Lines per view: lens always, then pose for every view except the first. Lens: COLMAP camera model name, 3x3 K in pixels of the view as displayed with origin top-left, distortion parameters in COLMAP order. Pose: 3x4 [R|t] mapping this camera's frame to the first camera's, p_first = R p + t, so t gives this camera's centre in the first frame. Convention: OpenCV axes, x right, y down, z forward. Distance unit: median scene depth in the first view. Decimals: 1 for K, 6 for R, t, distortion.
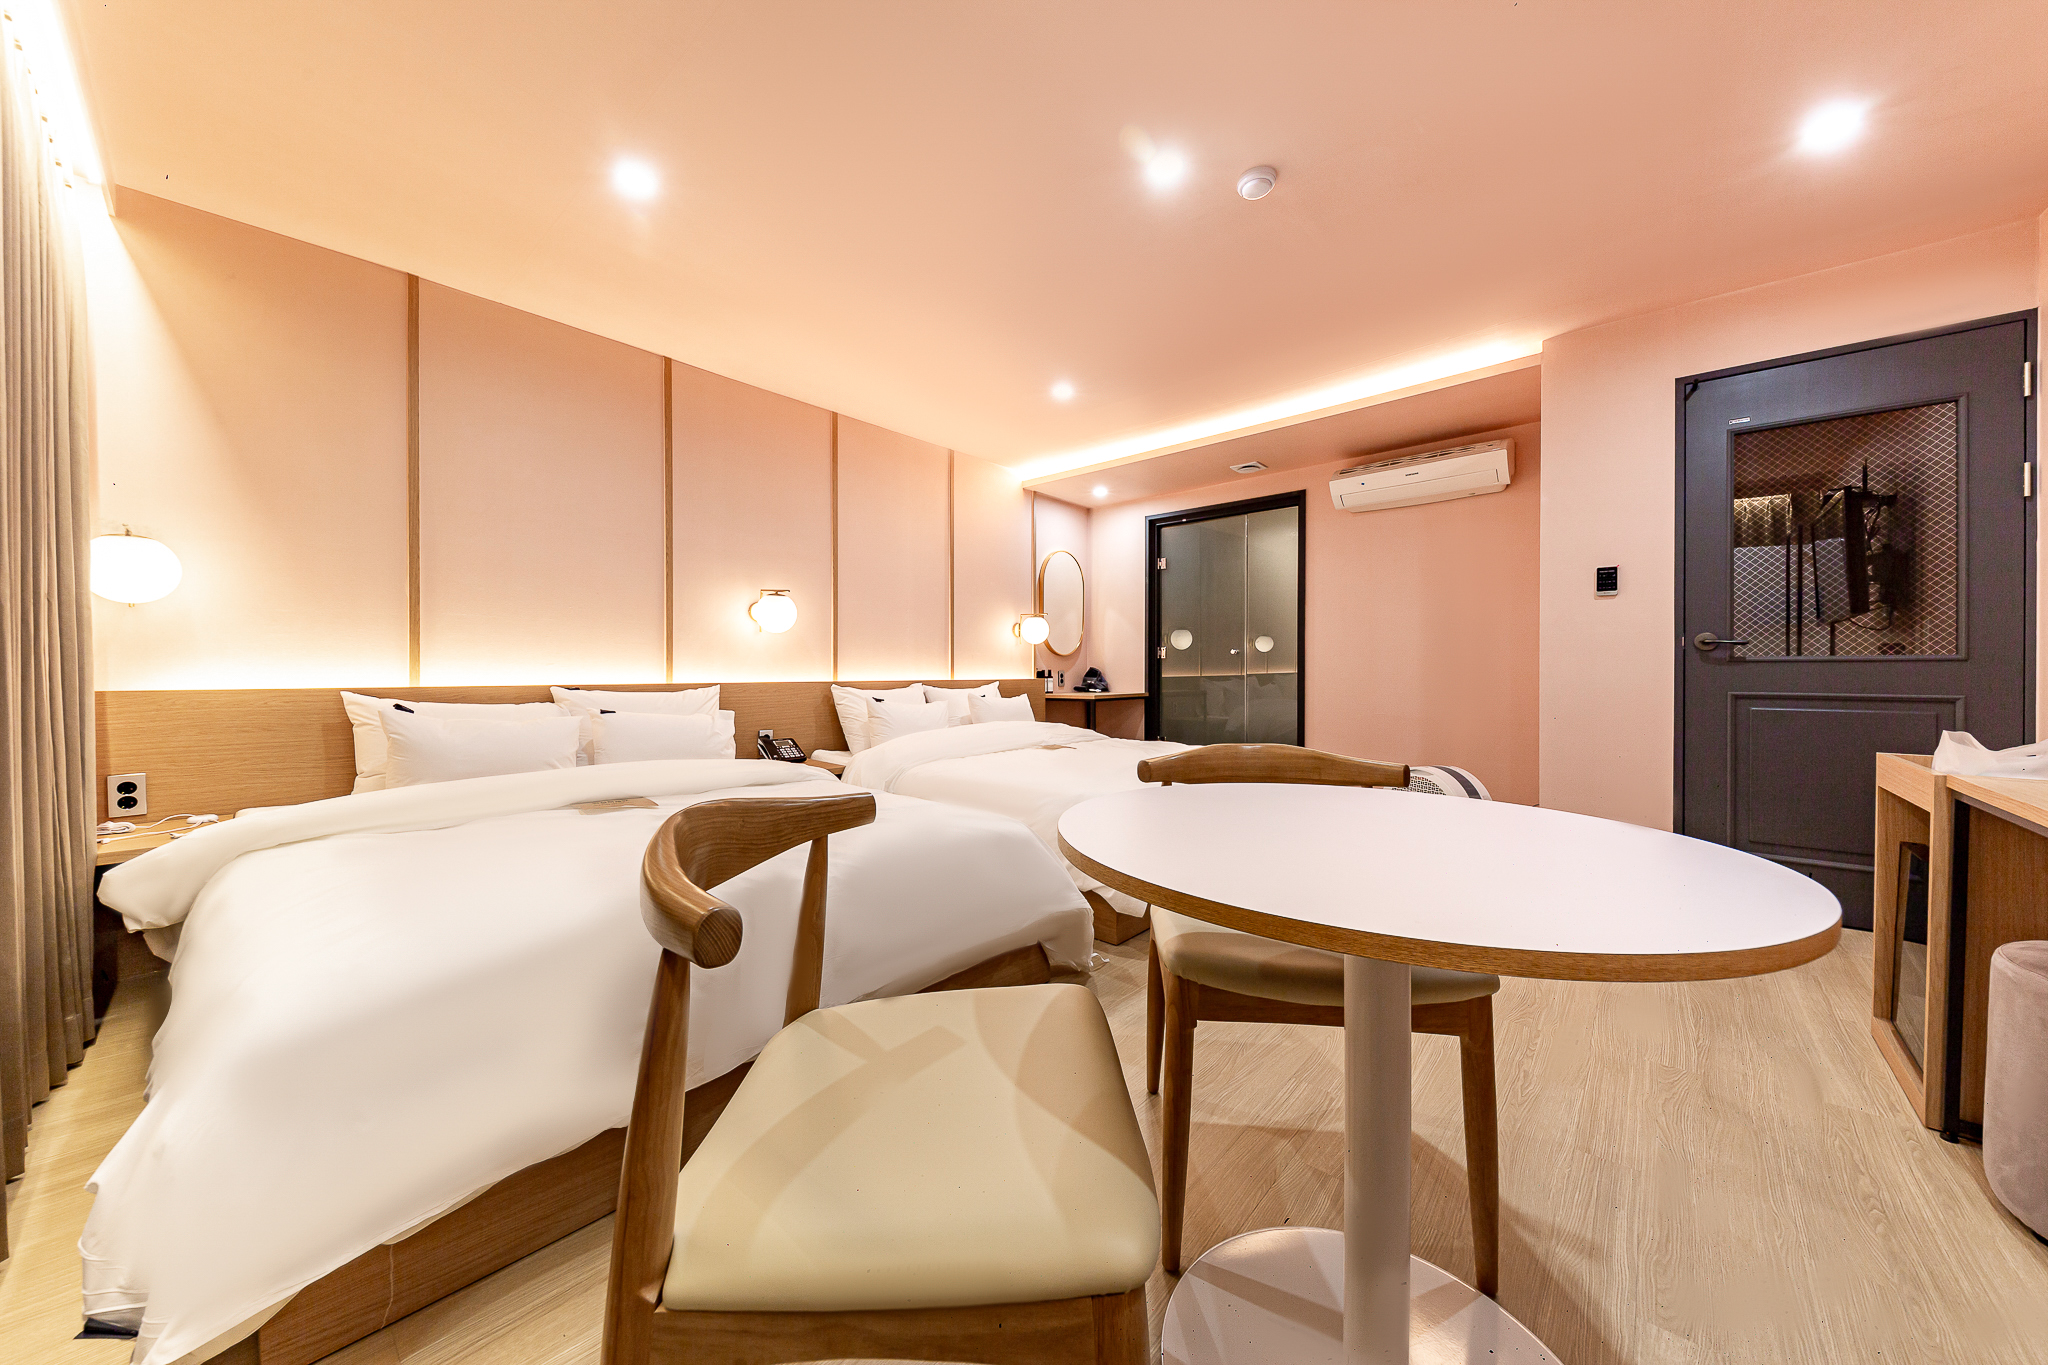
lens RADIAL K [[740.6, 0, 1031.4], [0, 740.6, 669.3], [0, 0, 1]] dist [0.000095, -0.004939]
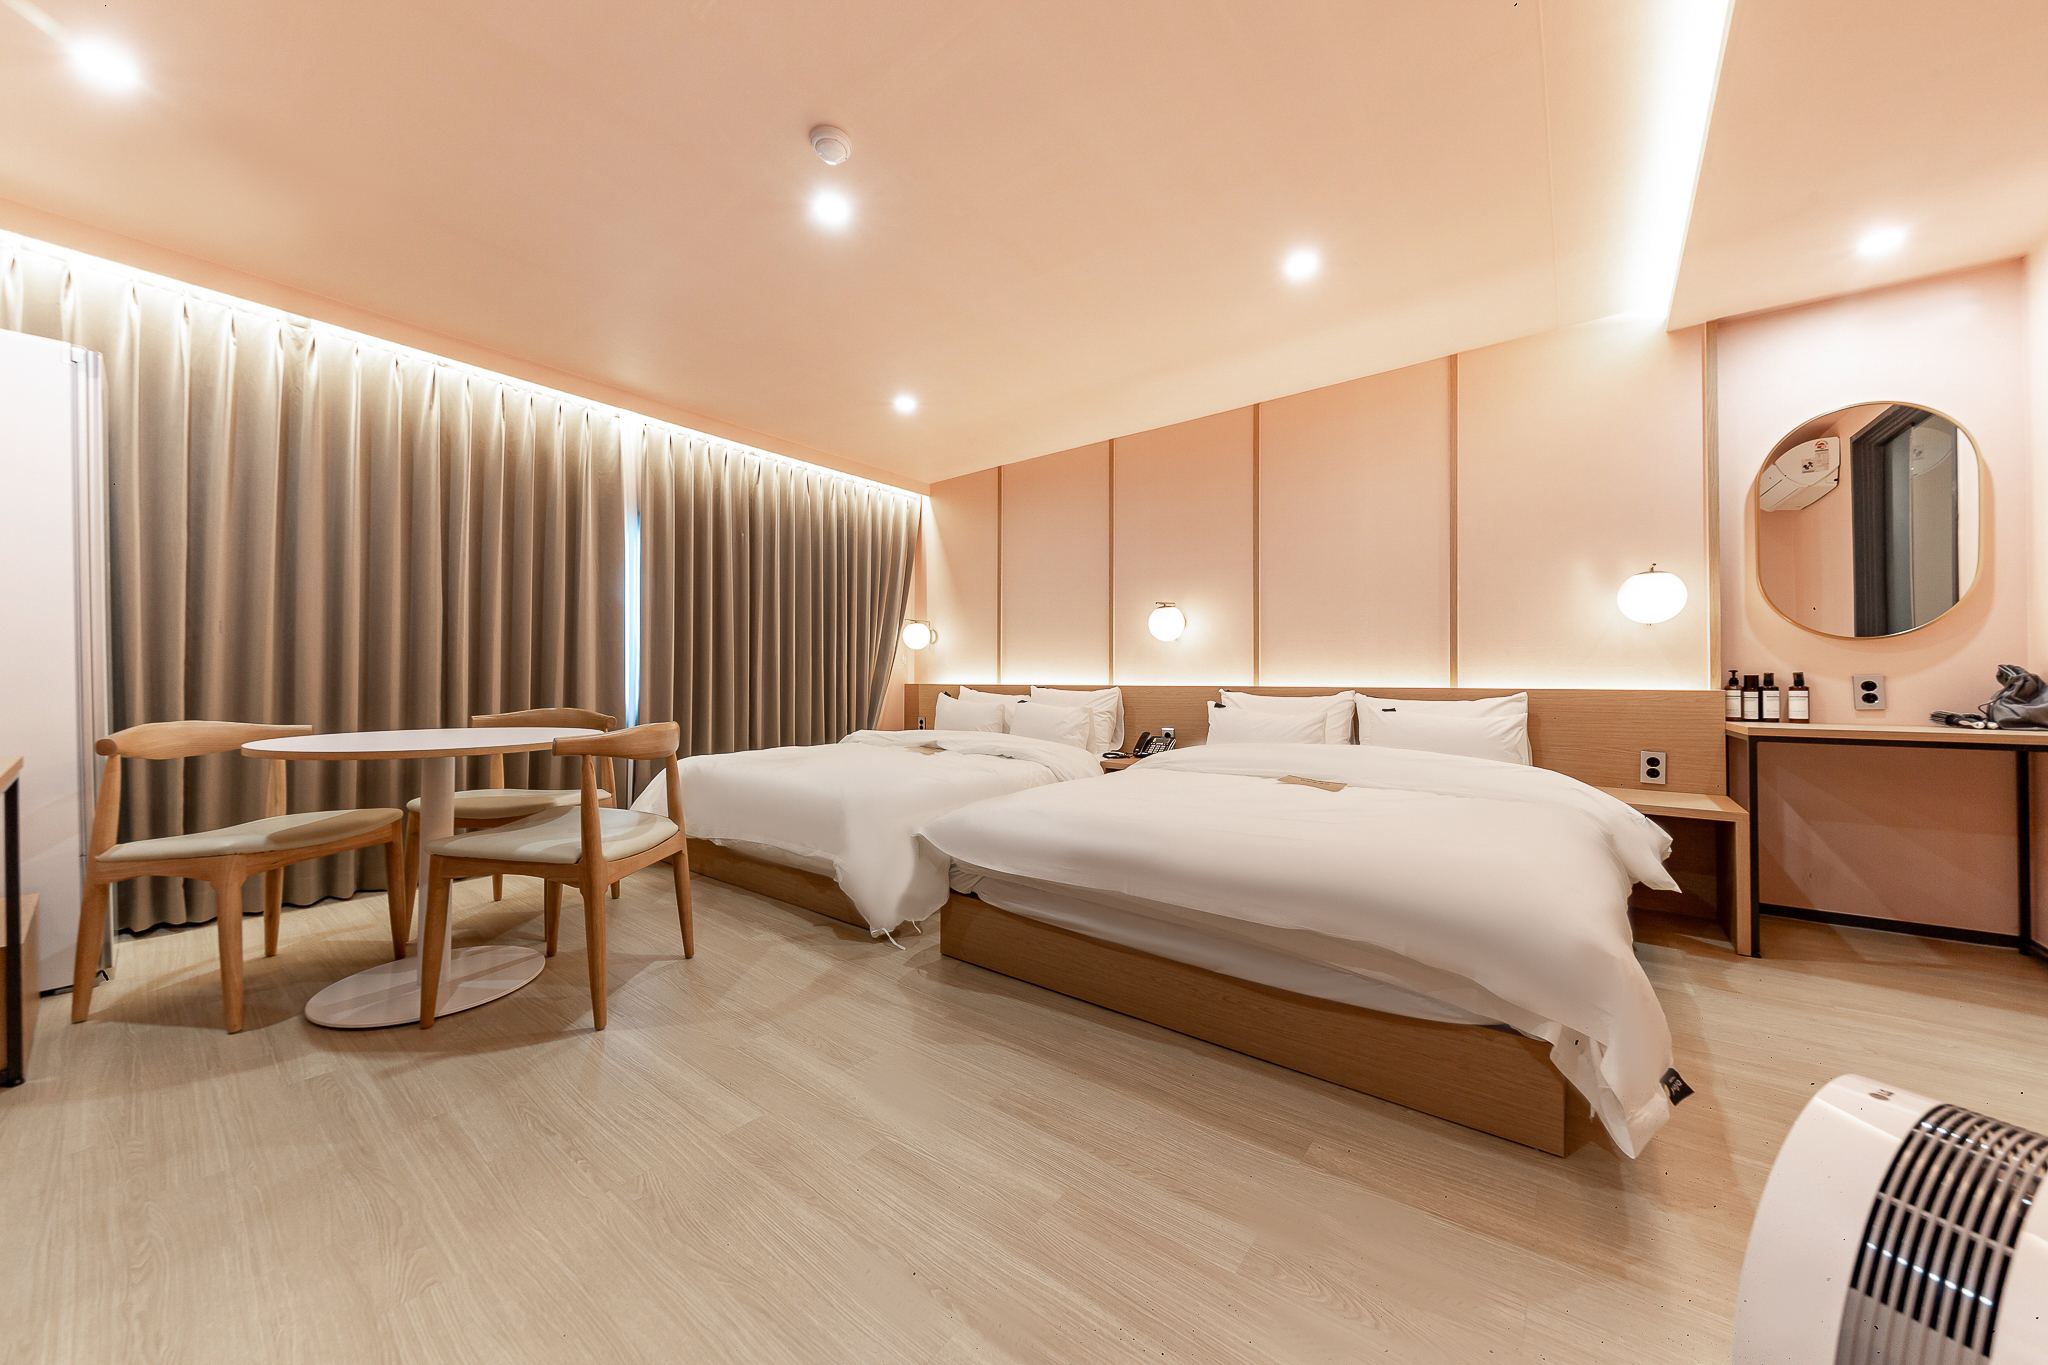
lens RADIAL K [[722.9, 0, 1025.3], [0, 722.9, 677.4], [0, 0, 1]] dist [0.020966, -0.009051]
pose [[0.024782, 0.001672, -0.999691, 0.951724], [0.003979, 0.999991, 0.001771, 0.002517], [0.999685, -0.004022, 0.024775, 0.947228]]
